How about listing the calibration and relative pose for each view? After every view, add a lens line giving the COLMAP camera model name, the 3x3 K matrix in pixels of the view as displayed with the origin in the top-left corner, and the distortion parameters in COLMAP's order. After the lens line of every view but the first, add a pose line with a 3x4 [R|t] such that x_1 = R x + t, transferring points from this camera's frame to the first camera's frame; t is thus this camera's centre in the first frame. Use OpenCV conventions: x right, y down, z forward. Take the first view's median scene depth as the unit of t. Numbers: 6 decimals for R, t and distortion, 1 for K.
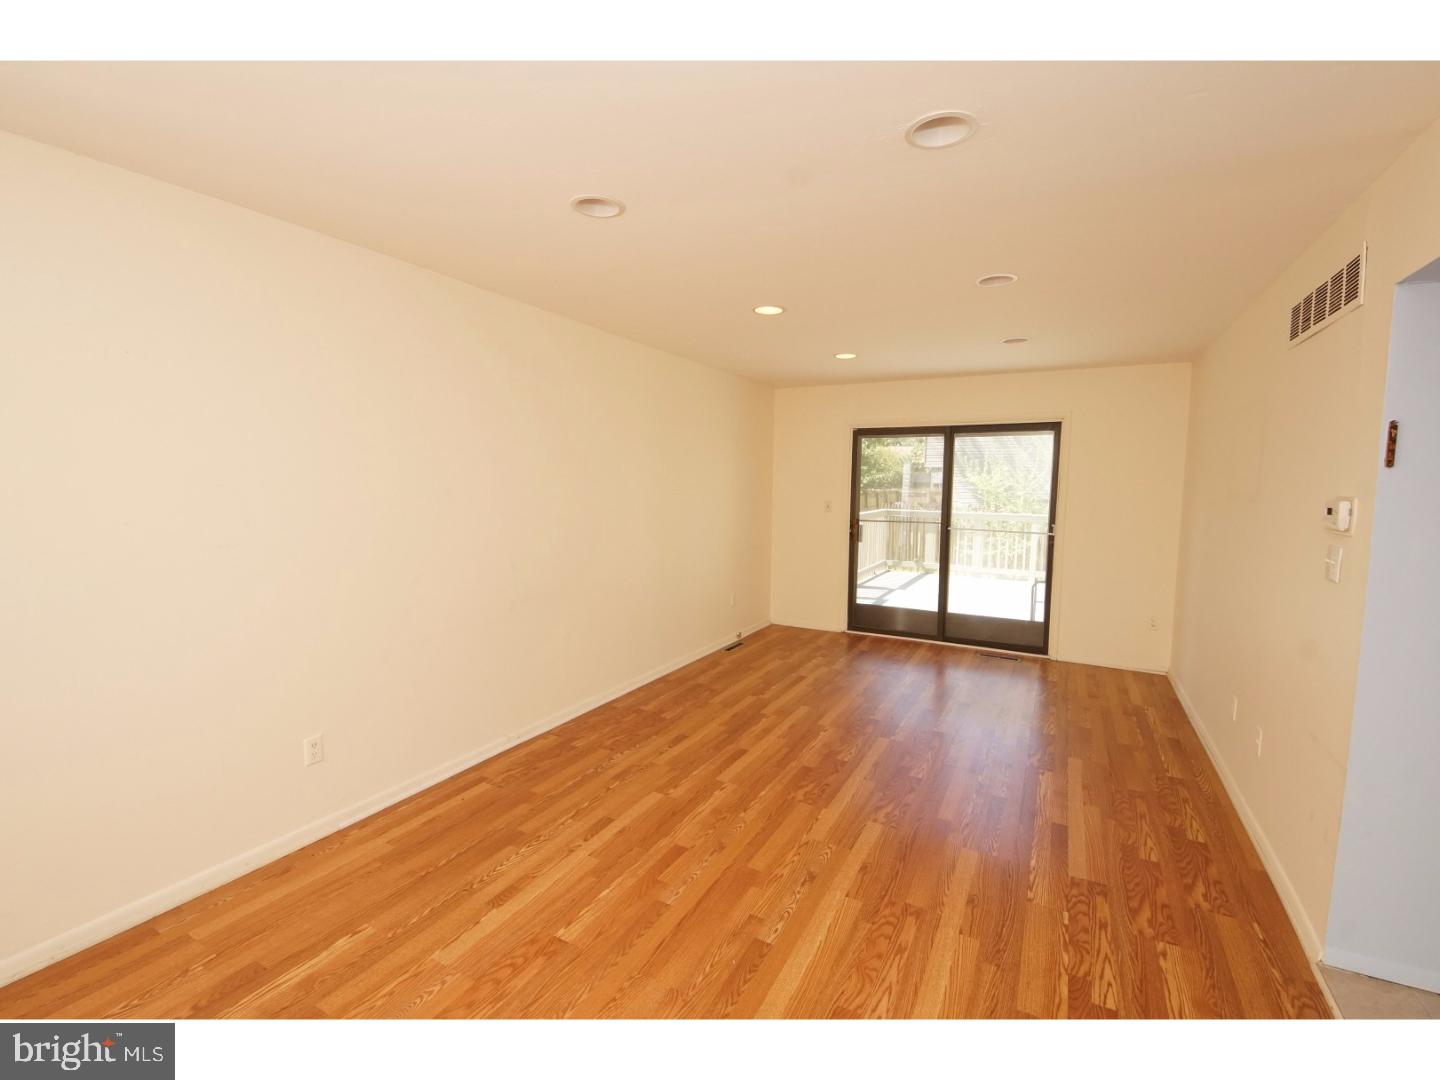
lens RADIAL K [[617.1, 0, 675.8], [0, 617.1, 535.3], [0, 0, 1]] dist [0.018775, -0.000908]
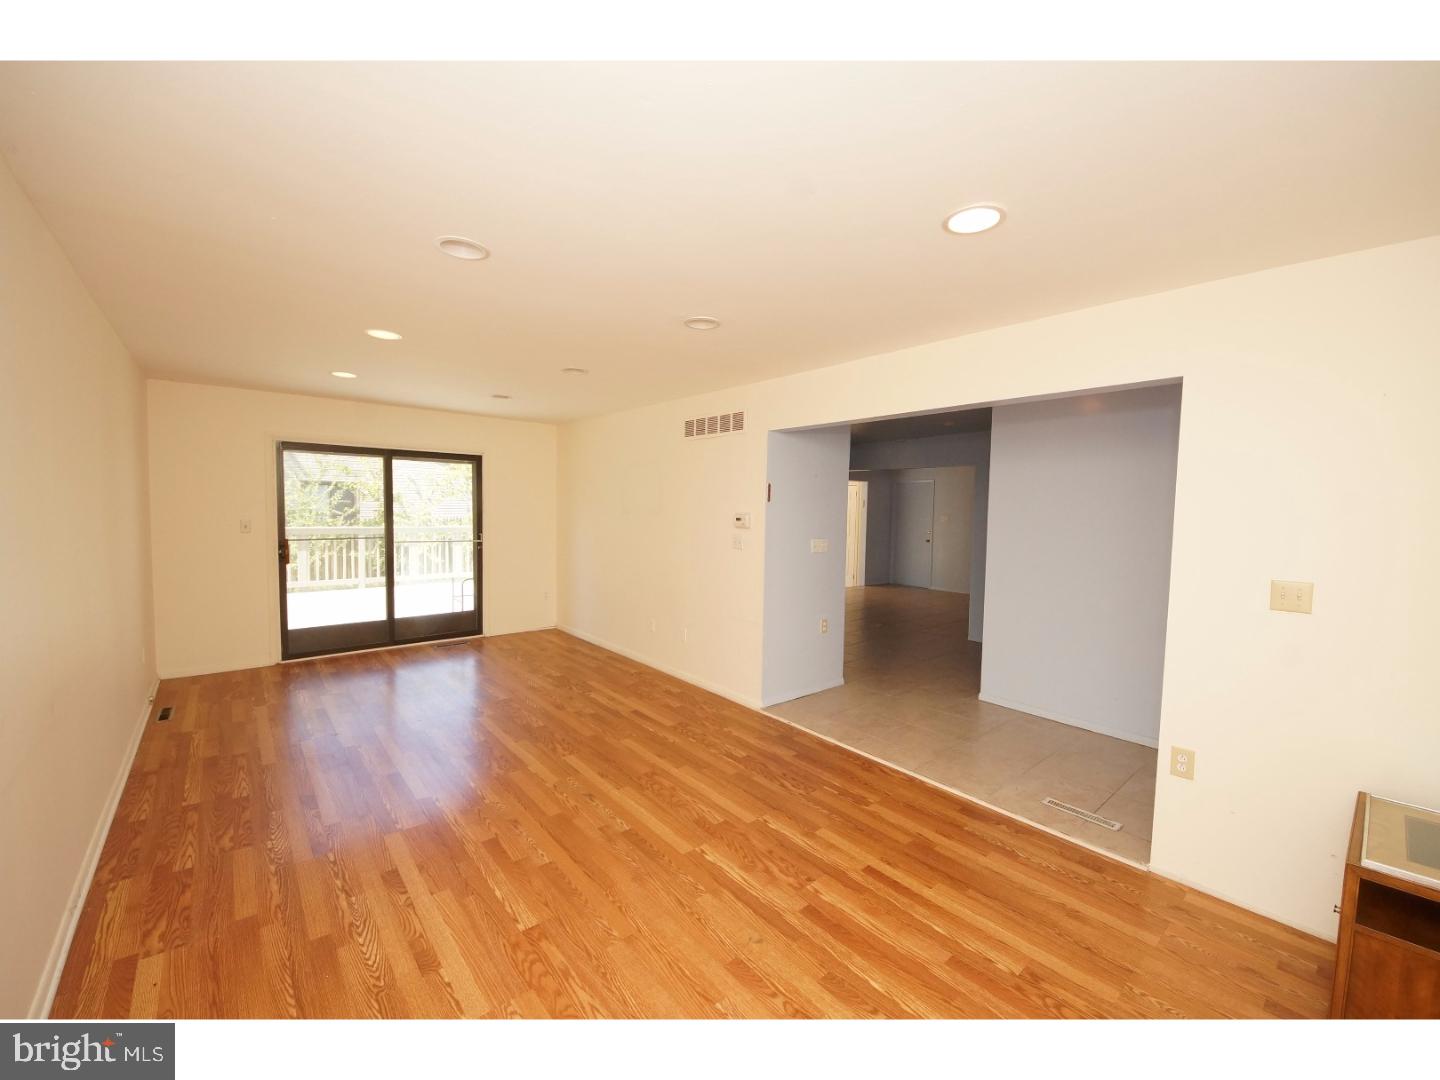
lens RADIAL K [[581.1, 0, 713.1], [0, 581.1, 532.5], [0, 0, 1]] dist [-0.000893, -0.001641]
pose [[0.367230, -0.049220, 0.928827, -0.453253], [0.071024, 0.997167, 0.024761, -0.018599], [-0.927414, 0.056876, 0.369686, 0.135228]]
